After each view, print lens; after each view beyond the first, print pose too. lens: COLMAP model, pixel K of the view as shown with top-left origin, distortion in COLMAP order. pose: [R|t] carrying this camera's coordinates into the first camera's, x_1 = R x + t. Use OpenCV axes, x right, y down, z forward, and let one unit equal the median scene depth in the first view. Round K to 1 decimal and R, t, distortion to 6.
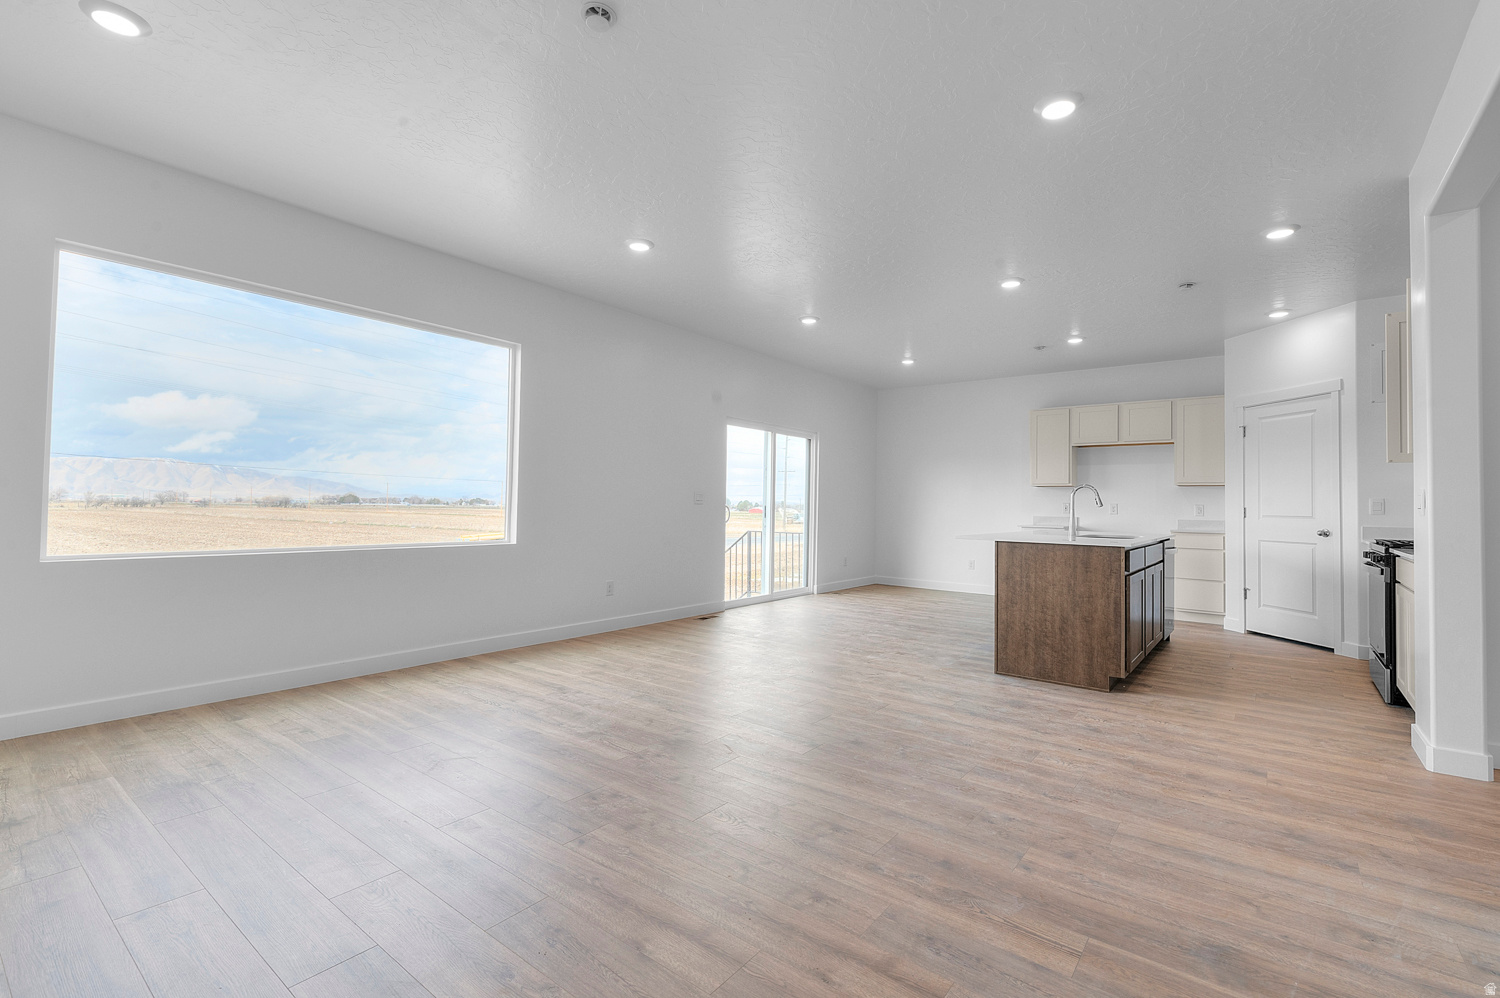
lens RADIAL K [[649.4, 0, 749.1], [0, 649.4, 491.3], [0, 0, 1]] dist [-0.001249, -0.001173]
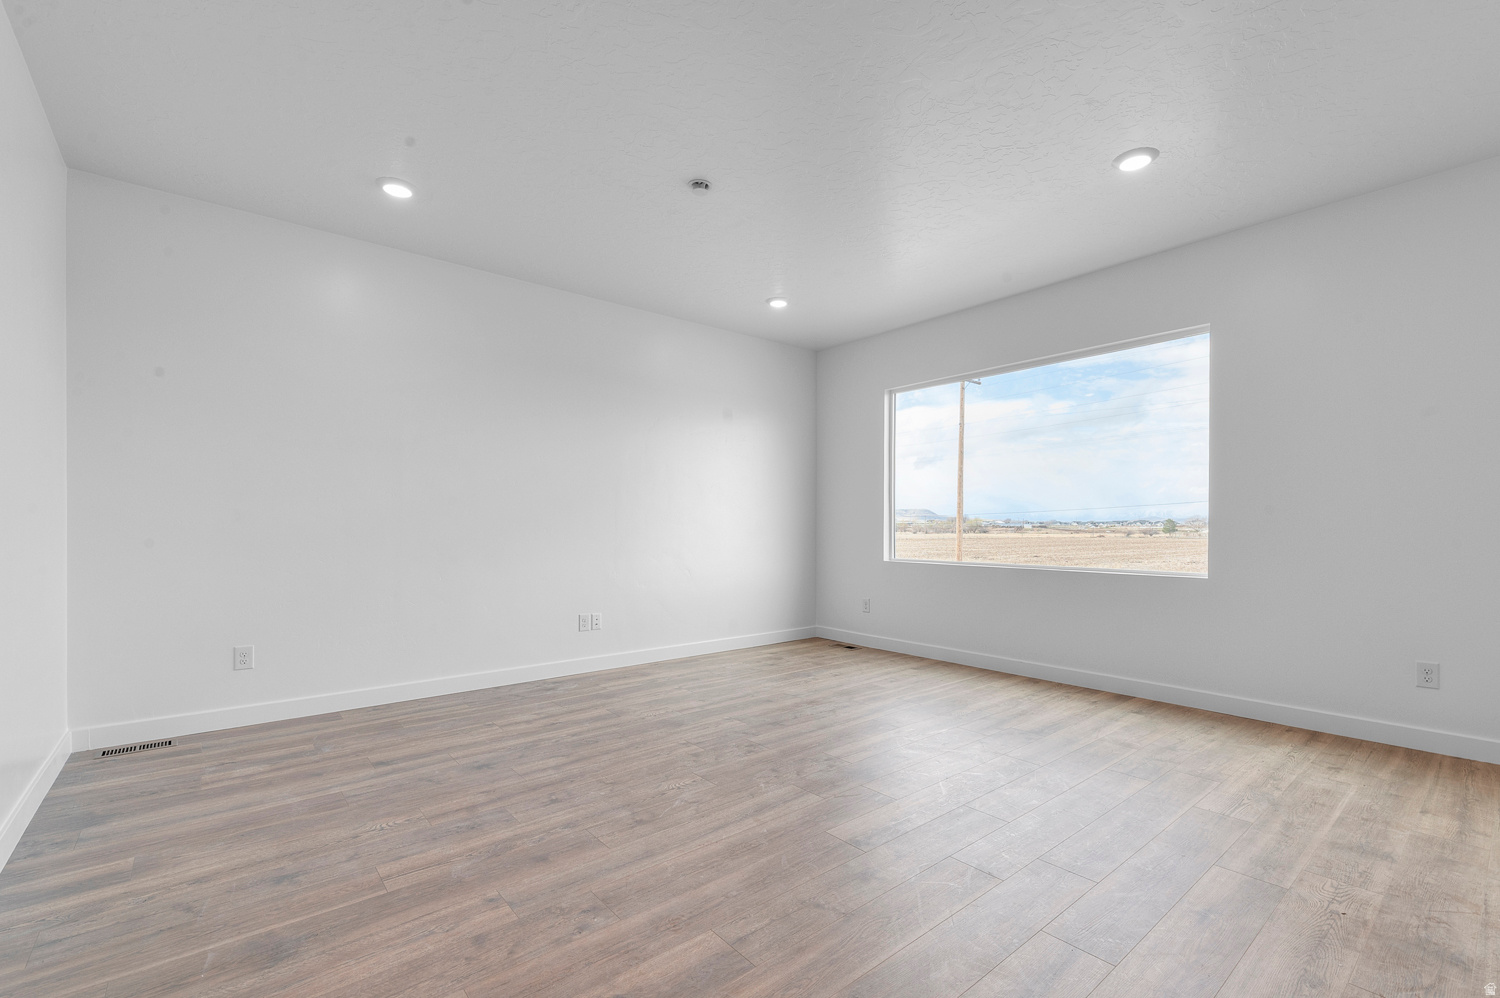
lens RADIAL K [[649.4, 0, 777.1], [0, 649.4, 524.7], [0, 0, 1]] dist [-0.001249, -0.001173]
pose [[-0.171444, -0.014205, -0.985092, 1.287886], [0.014652, 0.999749, -0.016966, 0.054685], [0.985085, -0.017342, -0.171192, 1.570853]]
